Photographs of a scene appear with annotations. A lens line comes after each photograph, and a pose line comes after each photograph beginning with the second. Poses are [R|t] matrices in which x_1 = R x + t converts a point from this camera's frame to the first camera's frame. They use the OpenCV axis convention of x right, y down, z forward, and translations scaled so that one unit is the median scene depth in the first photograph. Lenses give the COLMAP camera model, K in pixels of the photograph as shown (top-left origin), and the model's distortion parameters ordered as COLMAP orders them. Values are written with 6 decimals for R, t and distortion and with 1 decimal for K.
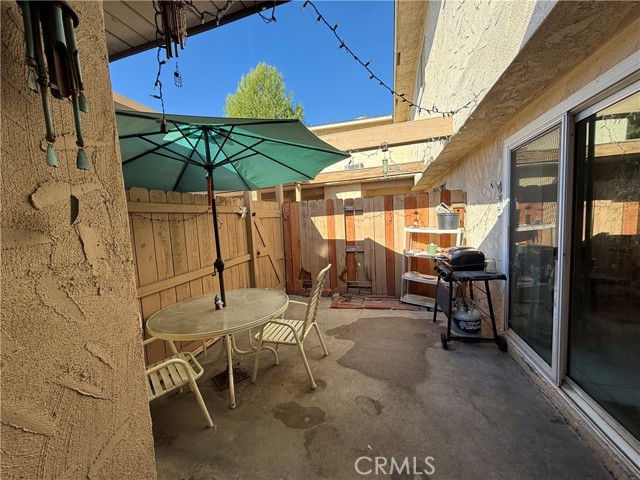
lens RADIAL K [[255.0, 0, 320.1], [0, 255.0, 241.0], [0, 0, 1]] dist [0.000607, 0.000247]
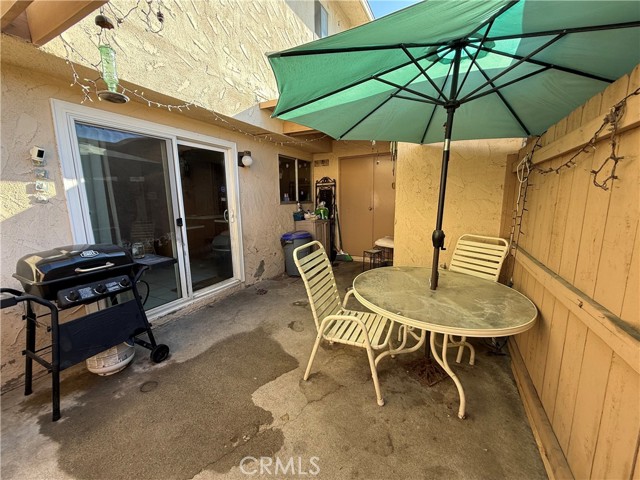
lens RADIAL K [[255.0, 0, 319.6], [0, 255.0, 237.7], [0, 0, 1]] dist [0.000607, 0.000247]
pose [[-0.976730, 0.027815, 0.212662, -0.205621], [0.078858, 0.968673, 0.235488, -0.126935], [-0.199450, 0.246778, -0.948325, 1.813663]]
